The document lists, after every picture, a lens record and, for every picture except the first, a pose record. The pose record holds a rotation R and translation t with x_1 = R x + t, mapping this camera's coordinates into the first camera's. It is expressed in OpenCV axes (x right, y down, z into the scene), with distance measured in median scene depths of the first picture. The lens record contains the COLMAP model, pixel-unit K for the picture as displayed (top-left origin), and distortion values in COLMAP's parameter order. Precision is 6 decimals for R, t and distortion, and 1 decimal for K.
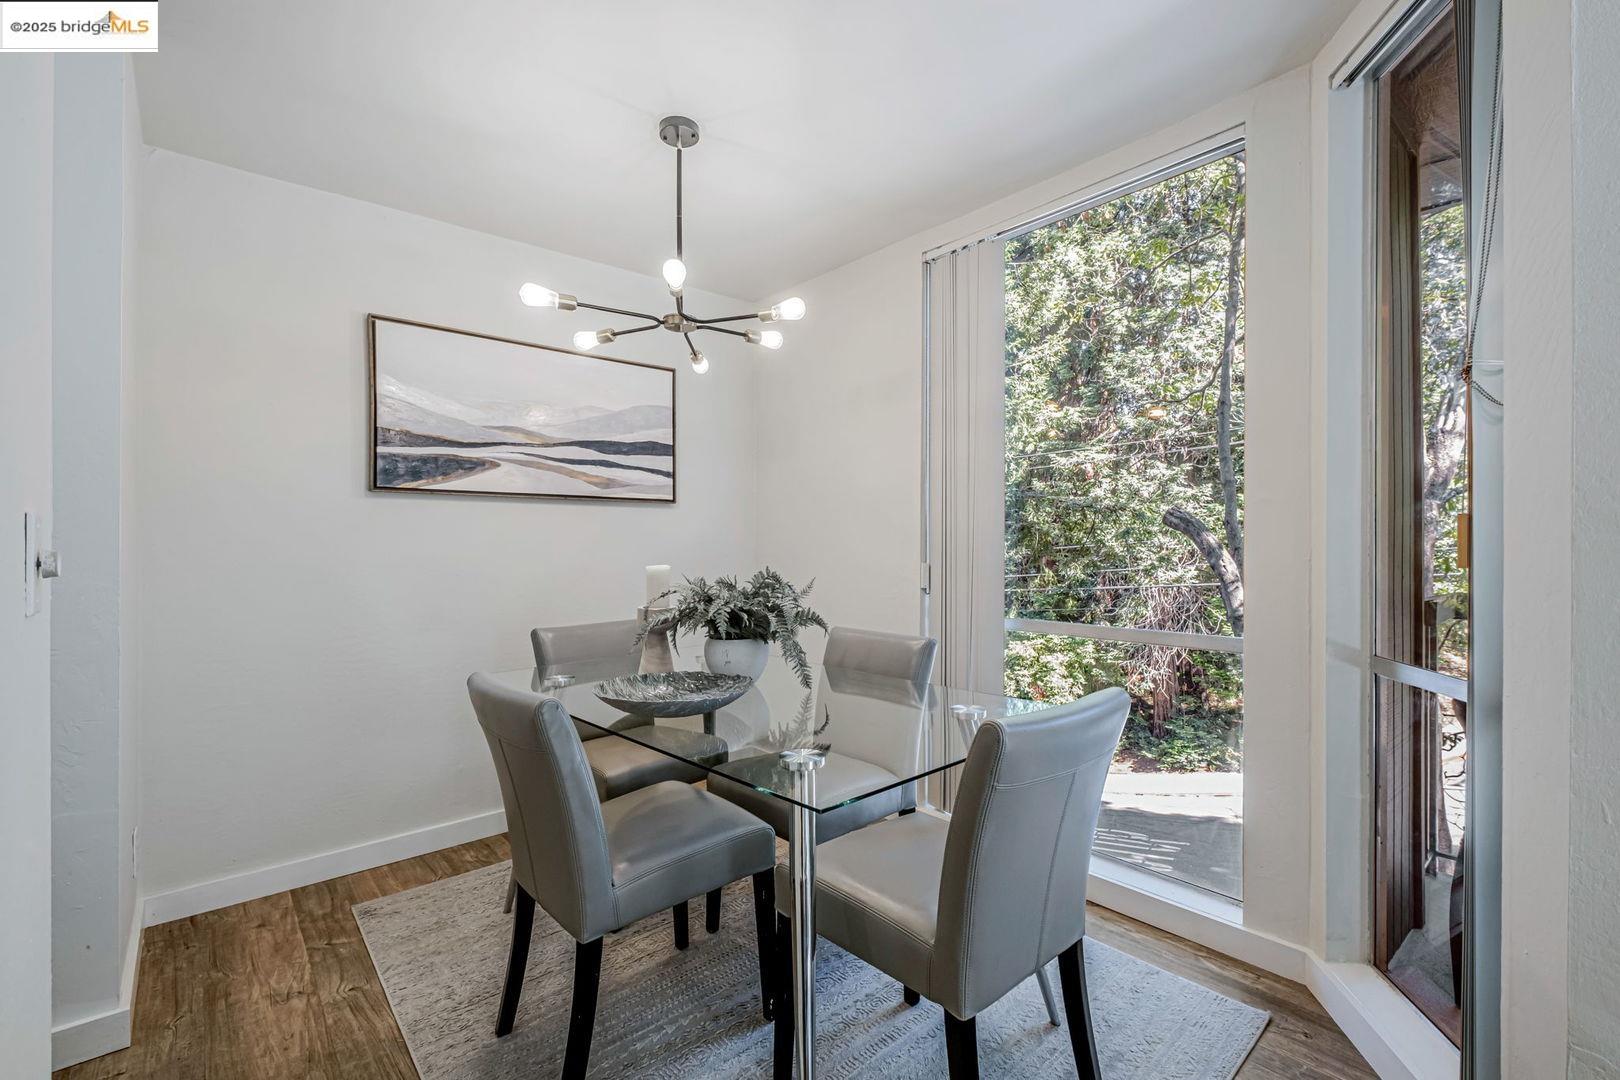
lens RADIAL K [[709.5, 0, 809.9], [0, 709.5, 540.3], [0, 0, 1]] dist [0.003501, 0.000371]
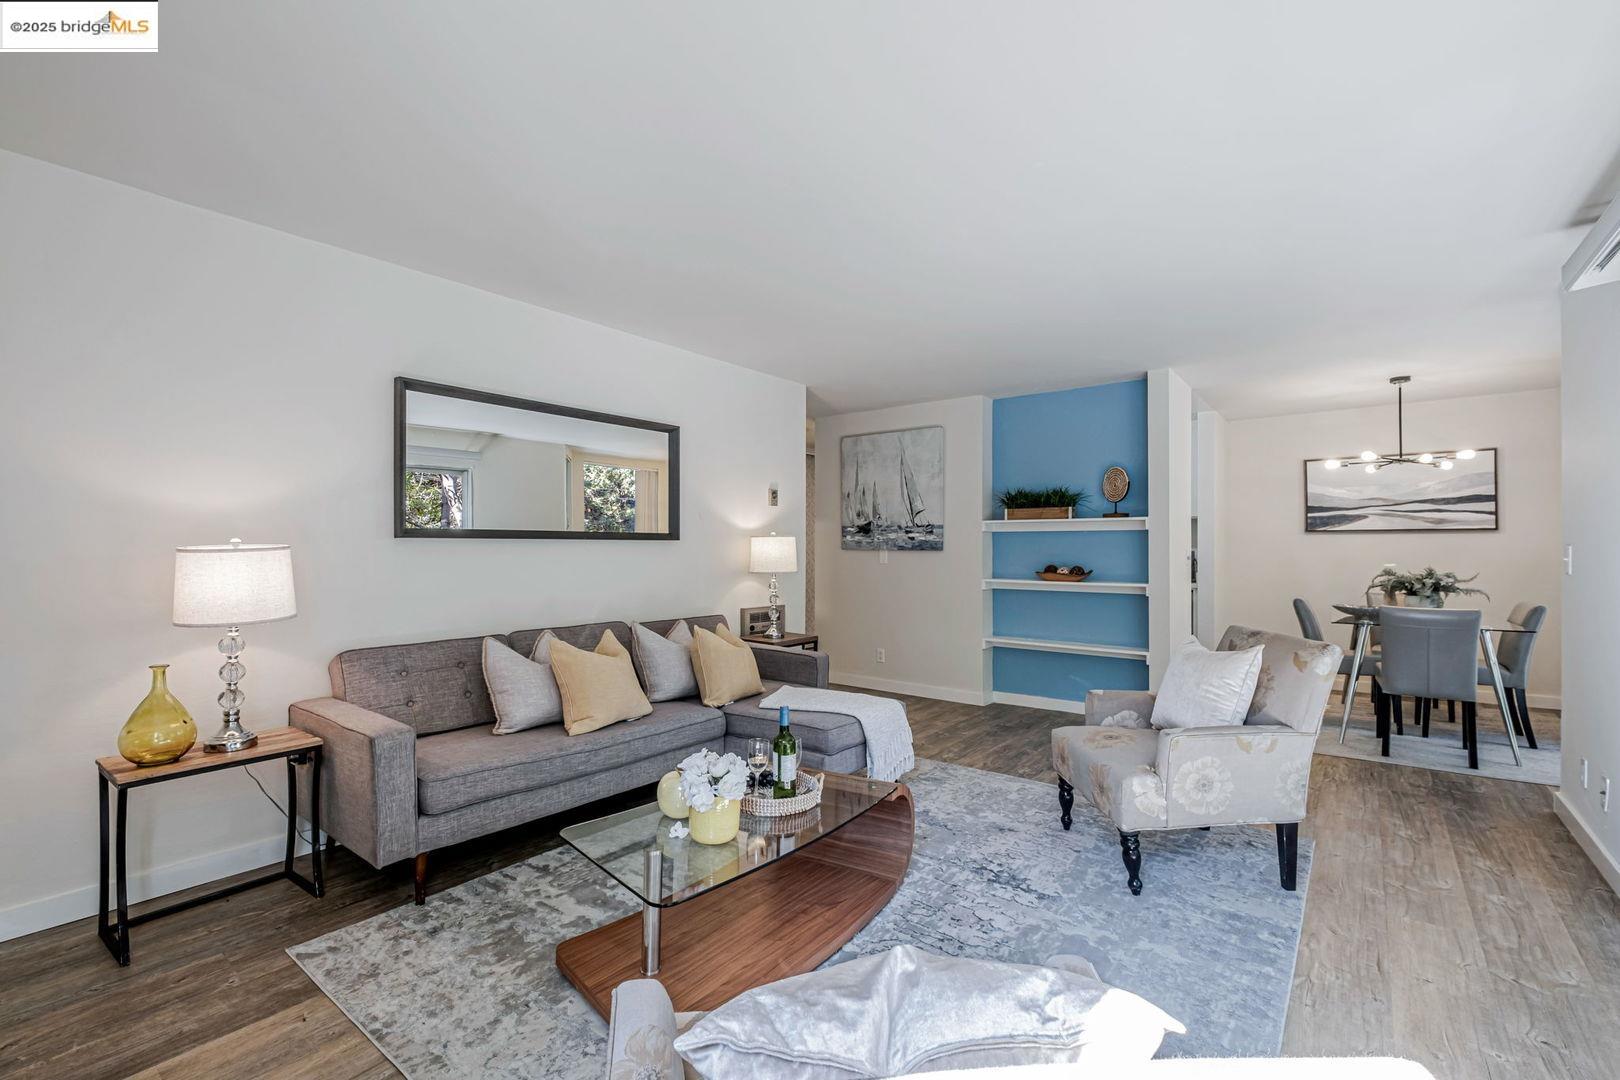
lens RADIAL K [[709.5, 0, 808.3], [0, 709.5, 542.1], [0, 0, 1]] dist [0.003501, 0.000371]
pose [[0.173418, -0.006567, -0.984826, 1.248689], [0.006332, 0.999965, -0.005553, -0.027795], [0.984828, -0.005273, 0.173454, -0.923708]]
